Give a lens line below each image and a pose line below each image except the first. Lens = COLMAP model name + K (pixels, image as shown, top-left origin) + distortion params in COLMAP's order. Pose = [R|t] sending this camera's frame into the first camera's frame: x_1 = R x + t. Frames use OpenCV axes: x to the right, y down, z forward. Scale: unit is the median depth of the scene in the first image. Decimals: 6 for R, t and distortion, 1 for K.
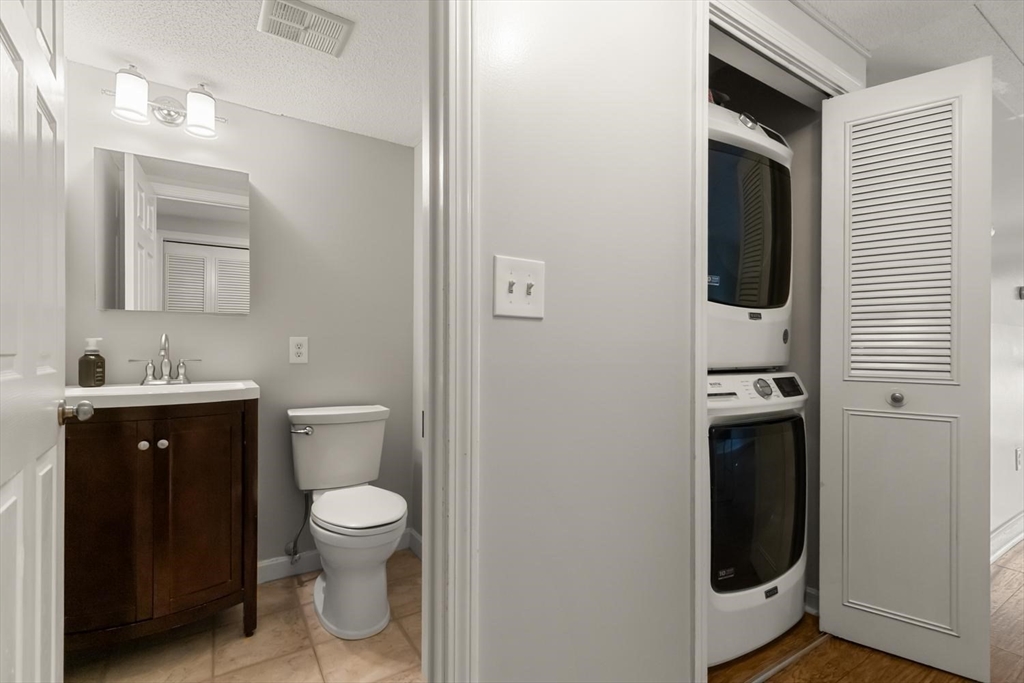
lens RADIAL K [[467.2, 0, 509.7], [0, 467.2, 348.1], [0, 0, 1]] dist [0.013095, -0.002629]
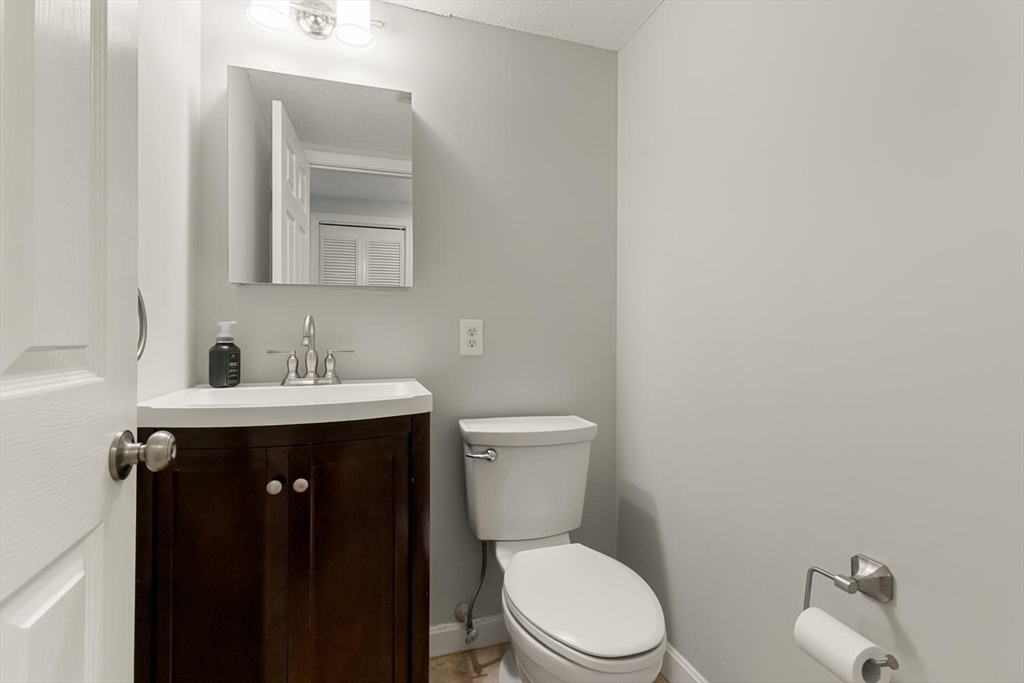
lens RADIAL K [[467.2, 0, 510.3], [0, 467.2, 336.5], [0, 0, 1]] dist [0.013095, -0.002629]
pose [[0.967096, -0.001062, -0.254408, -0.237195], [0.000748, 0.999999, -0.001330, 0.003497], [0.254409, 0.001096, 0.967096, 0.359934]]
